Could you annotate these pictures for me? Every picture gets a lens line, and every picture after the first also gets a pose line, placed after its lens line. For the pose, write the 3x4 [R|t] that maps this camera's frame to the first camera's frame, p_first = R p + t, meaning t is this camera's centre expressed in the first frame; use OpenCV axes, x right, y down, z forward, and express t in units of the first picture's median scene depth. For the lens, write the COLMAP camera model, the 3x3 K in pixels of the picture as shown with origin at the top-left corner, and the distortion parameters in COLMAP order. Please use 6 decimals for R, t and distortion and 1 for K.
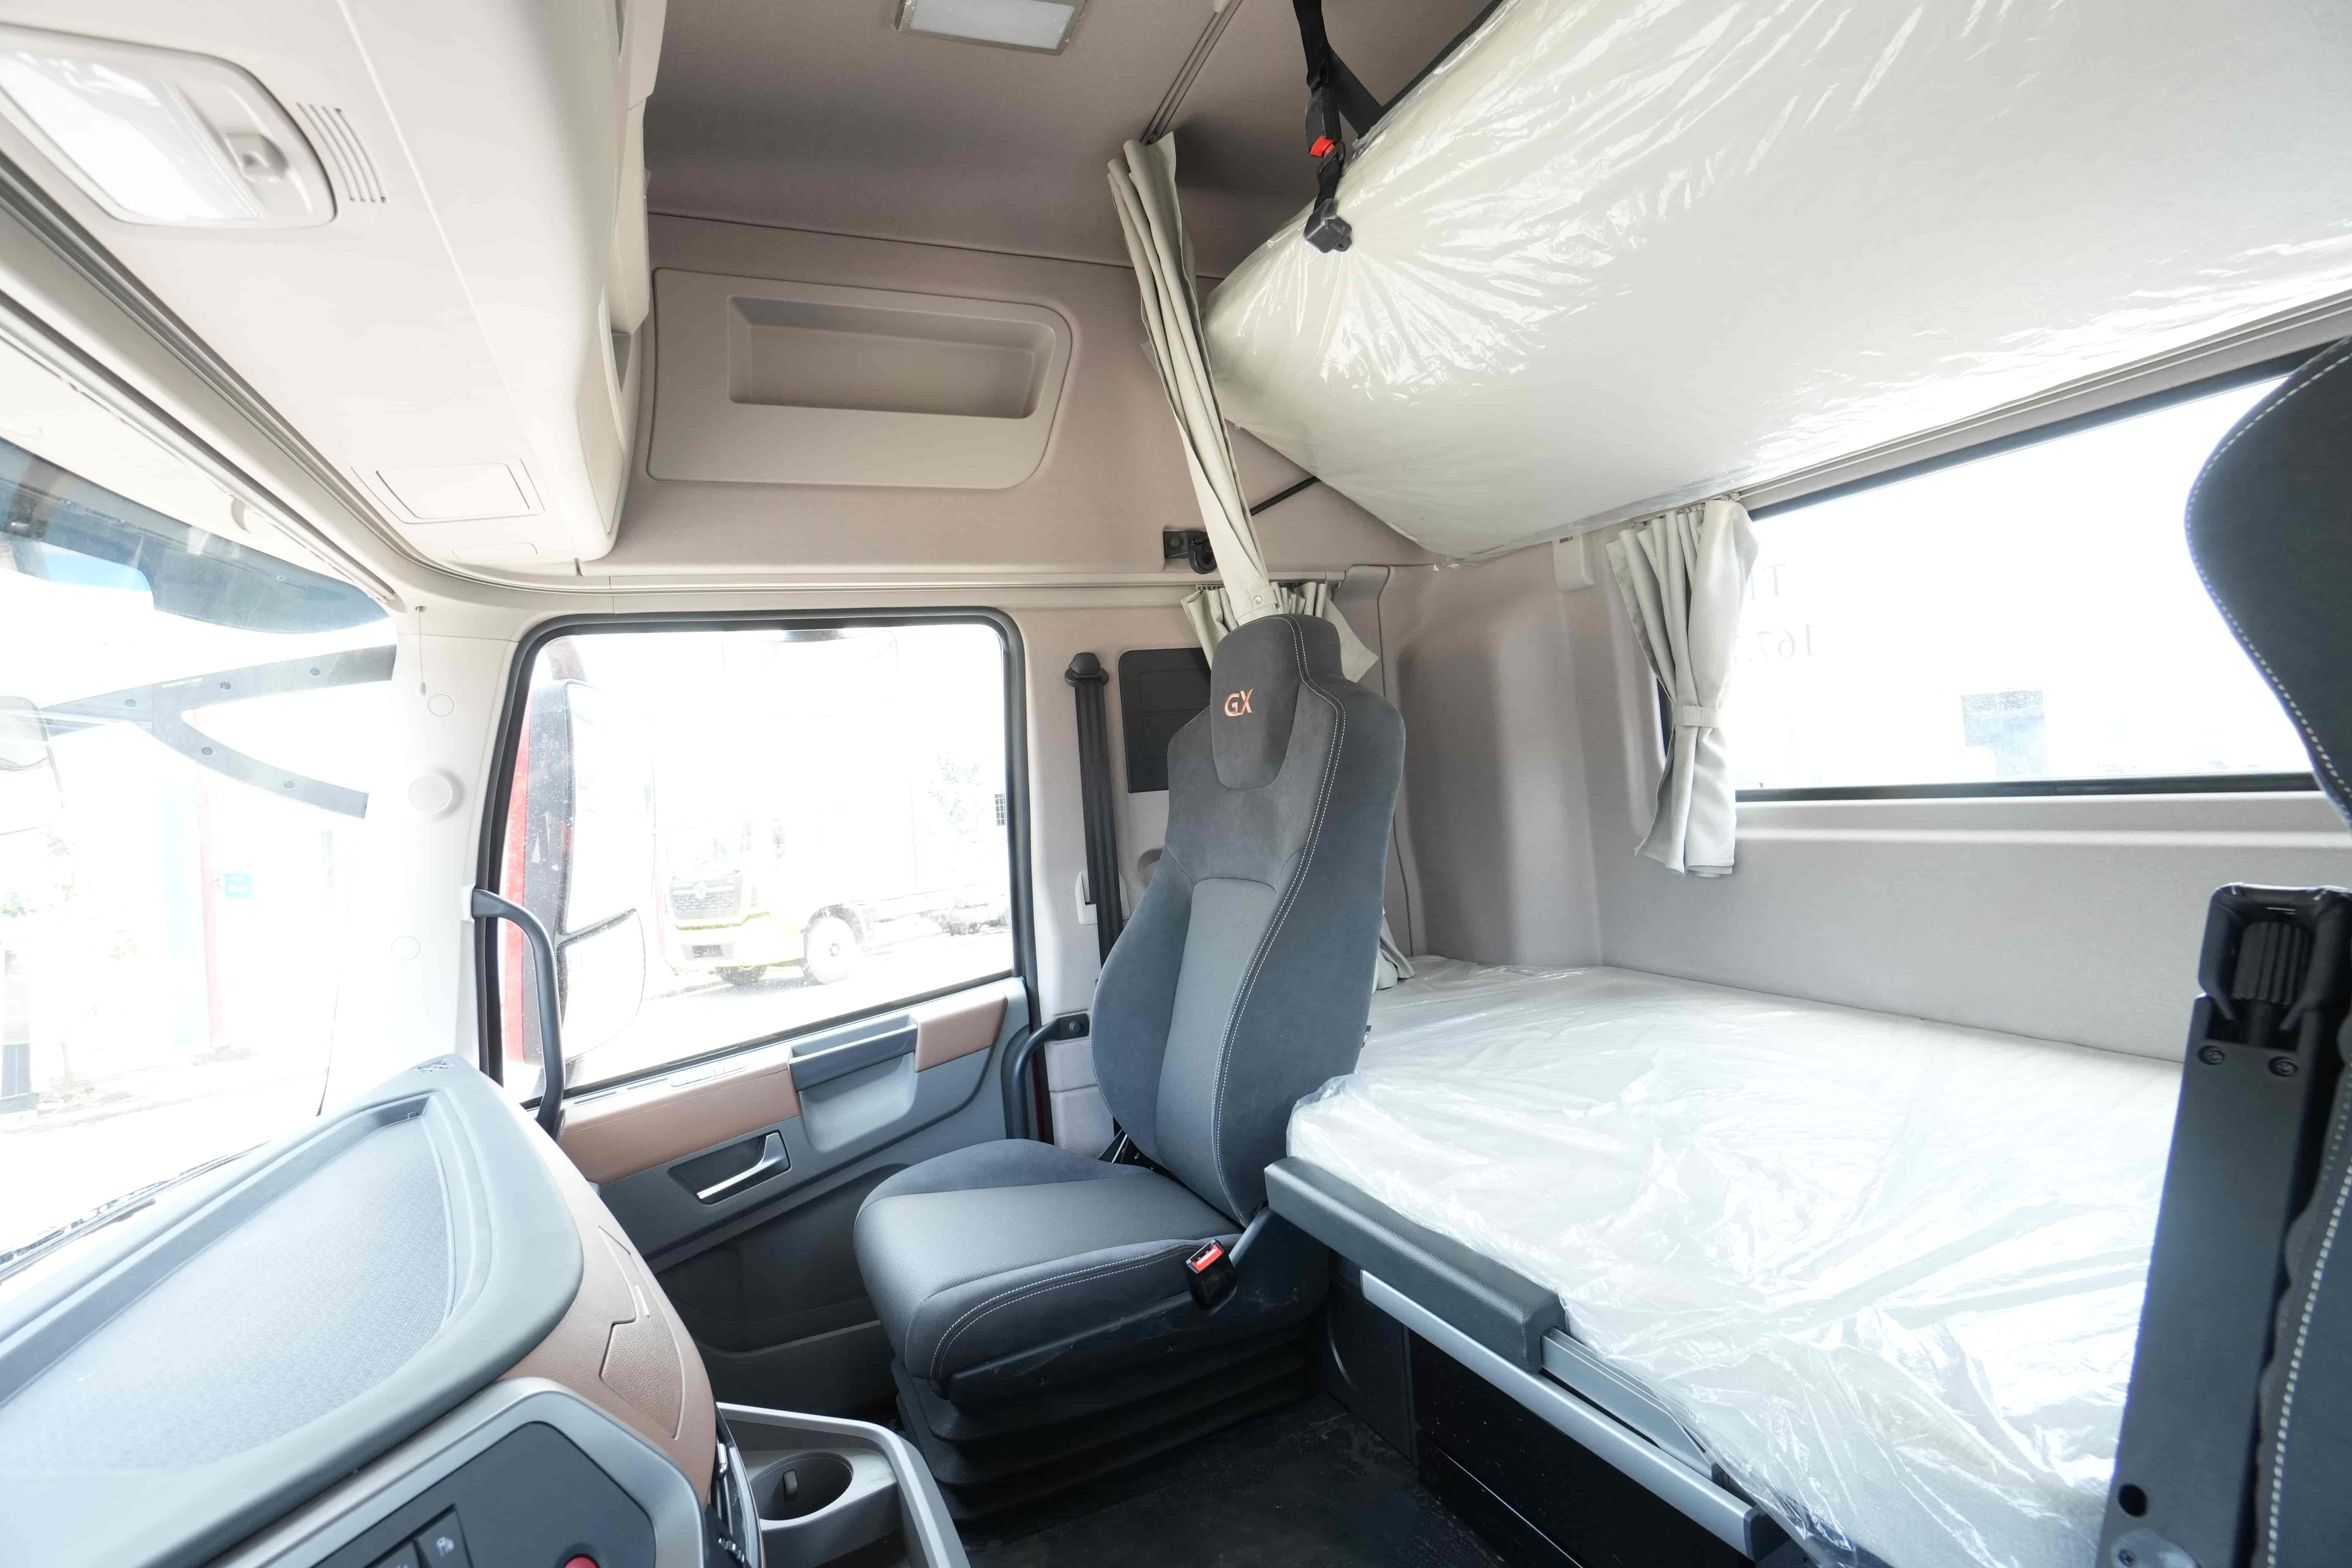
lens RADIAL K [[1043.1, 0, 1164.3], [0, 1043.1, 778.5], [0, 0, 1]] dist [-0.063476, 0.023922]
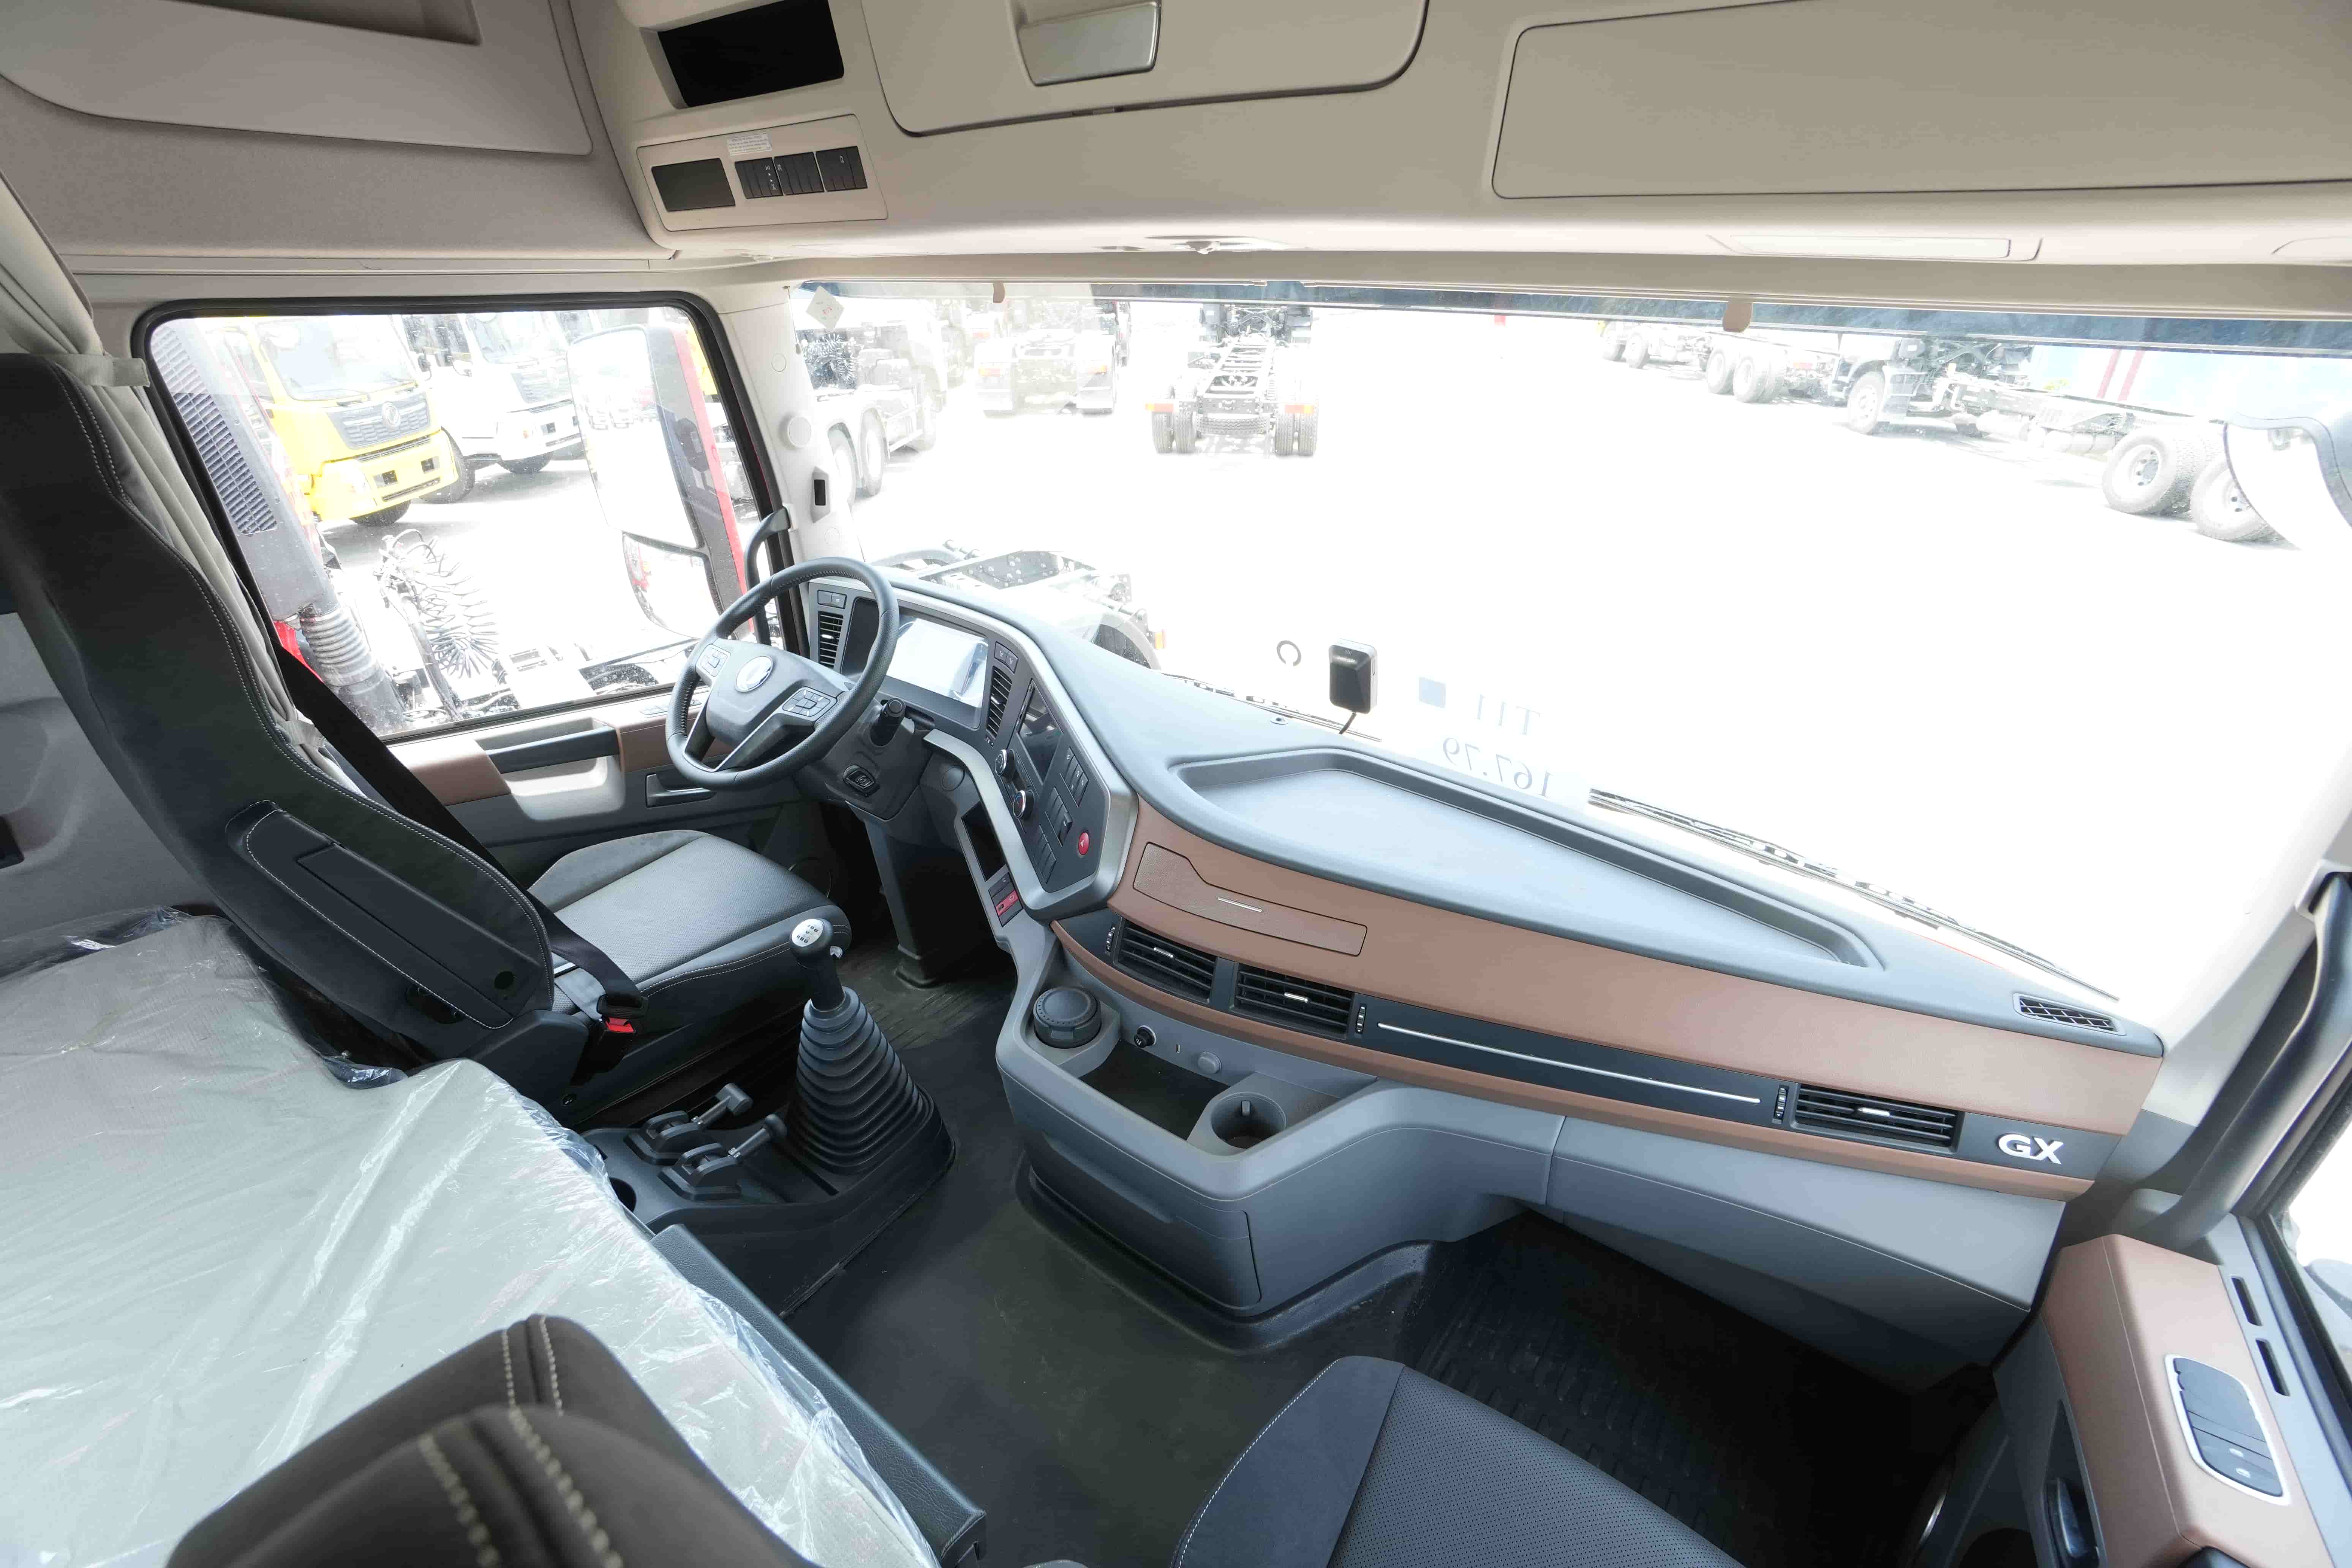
lens RADIAL K [[1043.1, 0, 1164.3], [0, 1043.1, 778.5], [0, 0, 1]] dist [-0.063476, 0.023922]
pose [[-0.883279, 0.283061, -0.373757, 0.078031], [0.076184, 0.873240, 0.481298, -0.225866], [0.462616, 0.396647, -0.792879, 1.001236]]
